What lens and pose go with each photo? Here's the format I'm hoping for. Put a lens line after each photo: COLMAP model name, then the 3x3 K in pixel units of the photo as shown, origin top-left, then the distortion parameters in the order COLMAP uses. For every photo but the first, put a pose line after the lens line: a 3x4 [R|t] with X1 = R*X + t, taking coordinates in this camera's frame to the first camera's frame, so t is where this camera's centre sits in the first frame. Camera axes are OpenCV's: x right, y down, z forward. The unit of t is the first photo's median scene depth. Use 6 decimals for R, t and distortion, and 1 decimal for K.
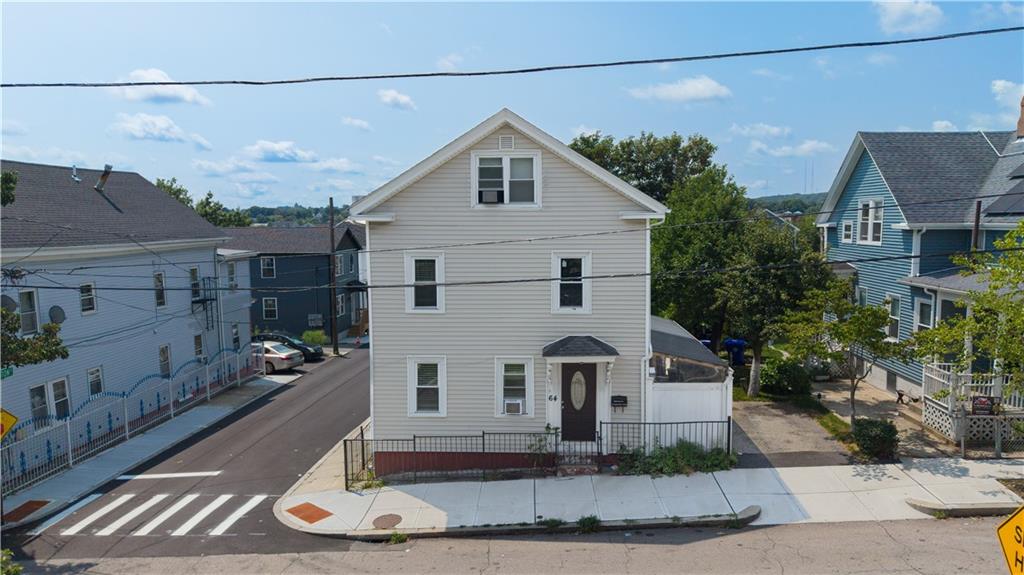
lens RADIAL K [[685.7, 0, 512.0], [0, 685.7, 287.5], [0, 0, 1]] dist [0.063510, -0.078485]
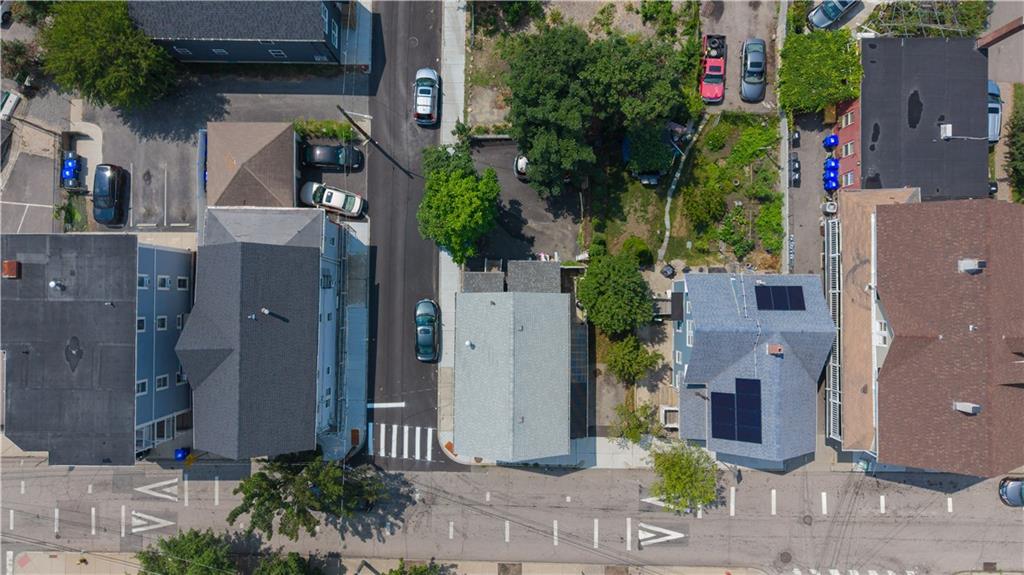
lens RADIAL K [[701.8, 0, 512.0], [0, 701.8, 287.5], [0, 0, 1]] dist [0.079536, -0.126666]
pose [[0.998707, -0.050733, 0.003378, 0.017445], [0.002274, 0.110946, 0.993824, -2.960811], [-0.050794, -0.992531, 0.110918, 1.313875]]
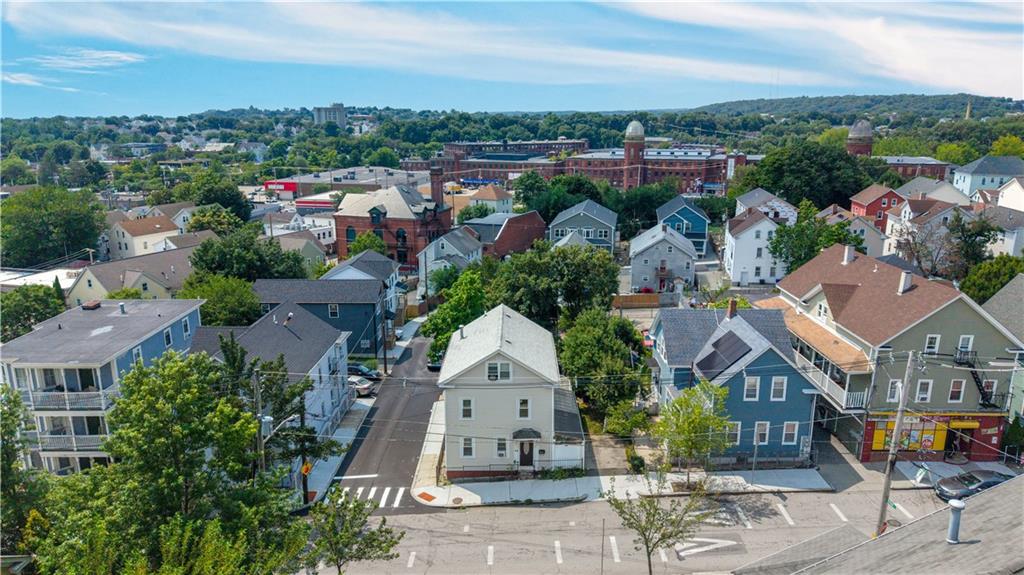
lens RADIAL K [[685.7, 0, 512.0], [0, 685.7, 287.5], [0, 0, 1]] dist [0.063510, -0.078485]
pose [[0.998635, -0.006011, 0.051884, -0.090220], [-0.001353, 0.990047, 0.140733, -0.826808], [-0.052214, -0.140611, 0.988687, -1.500277]]
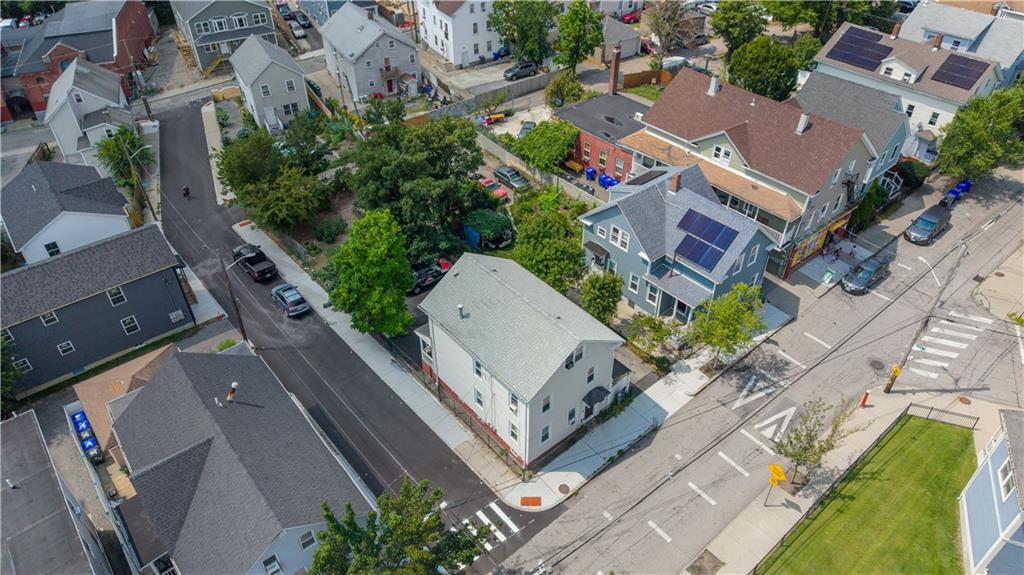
lens RADIAL K [[685.7, 0, 512.0], [0, 685.7, 287.5], [0, 0, 1]] dist [0.063510, -0.078485]
pose [[0.732370, -0.418675, 0.536979, -1.305661], [0.062447, 0.826598, 0.559318, -1.653559], [-0.678038, -0.376095, 0.631520, -0.238772]]
